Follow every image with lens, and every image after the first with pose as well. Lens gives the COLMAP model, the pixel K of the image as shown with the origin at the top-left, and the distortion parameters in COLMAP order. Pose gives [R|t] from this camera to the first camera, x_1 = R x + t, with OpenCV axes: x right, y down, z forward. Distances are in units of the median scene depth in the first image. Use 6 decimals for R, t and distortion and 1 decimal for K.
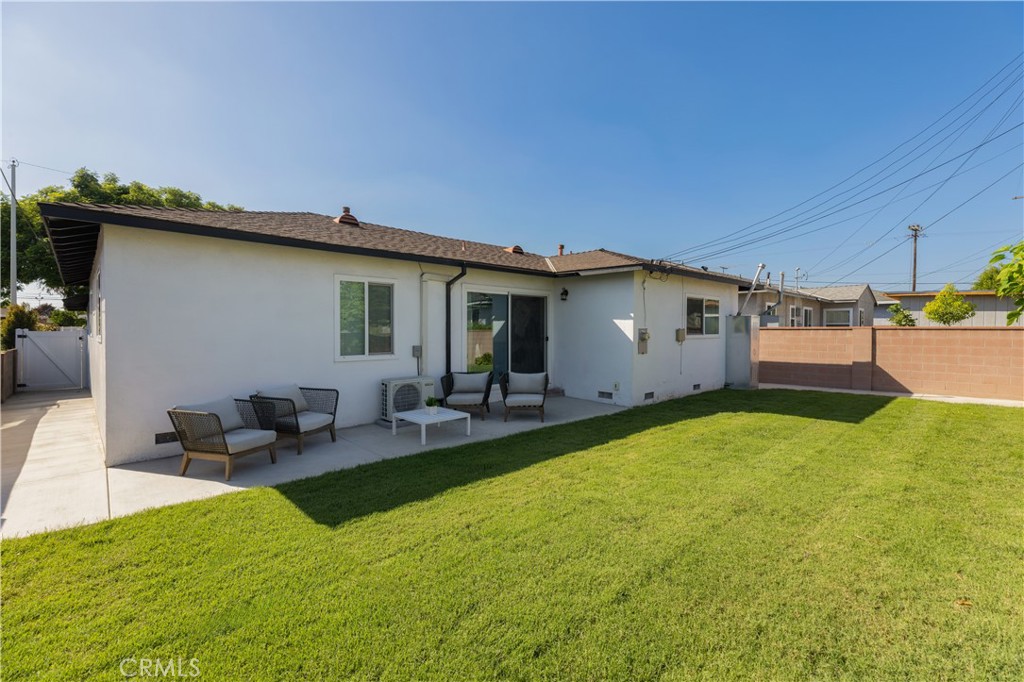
lens RADIAL K [[455.2, 0, 512.0], [0, 455.2, 341.0], [0, 0, 1]] dist [-0.000050, -0.000040]
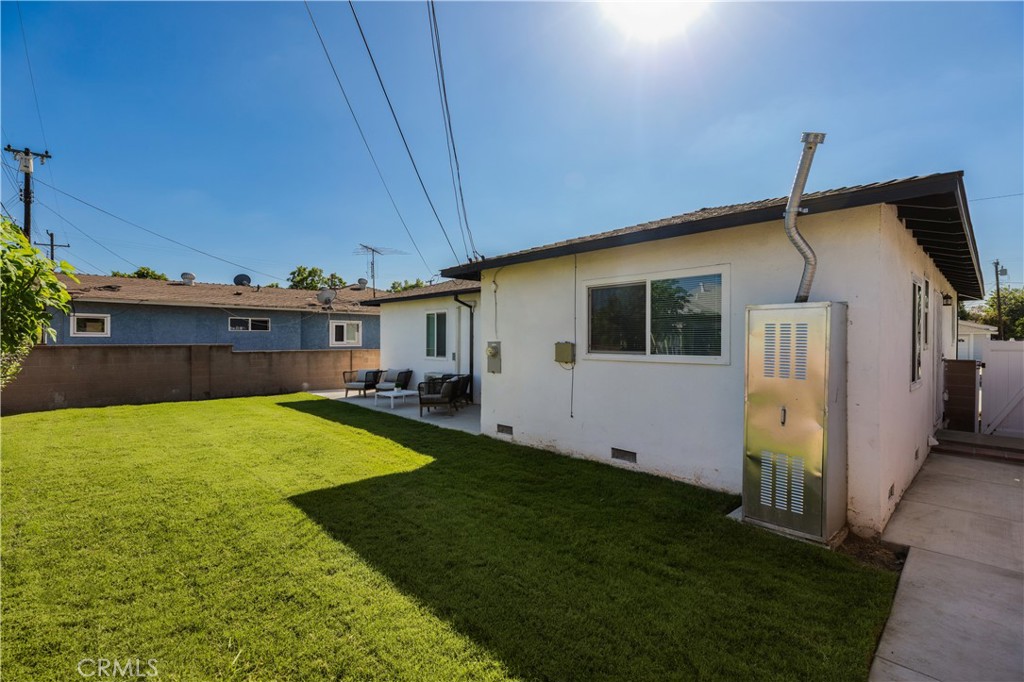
lens RADIAL K [[455.2, 0, 512.0], [0, 455.2, 341.0], [0, 0, 1]] dist [-0.000050, -0.000040]
pose [[-0.003542, 0.000439, -0.999994, 1.272349], [-0.026257, 0.999655, 0.000532, -0.033668], [0.999649, 0.026259, -0.003529, 1.210005]]
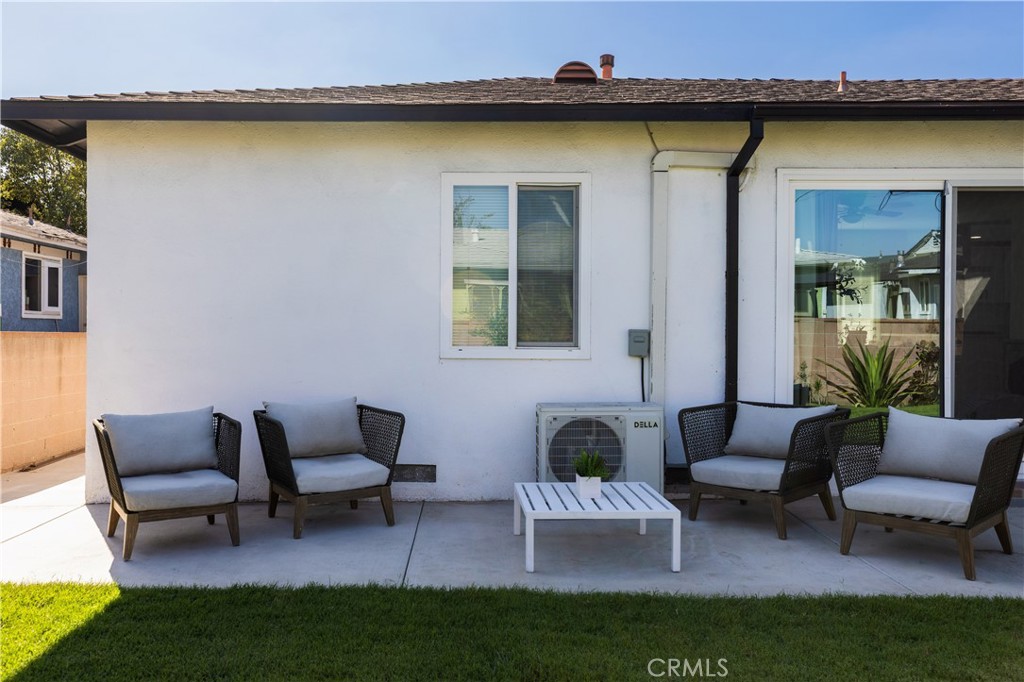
lens RADIAL K [[824.9, 0, 512.0], [0, 824.9, 341.0], [0, 0, 1]] dist [-0.003512, 0.004933]
pose [[0.709190, 0.006558, -0.704987, 0.241501], [-0.018813, 0.999777, -0.009624, 0.030908], [0.704766, 0.020088, 0.709155, 0.397175]]
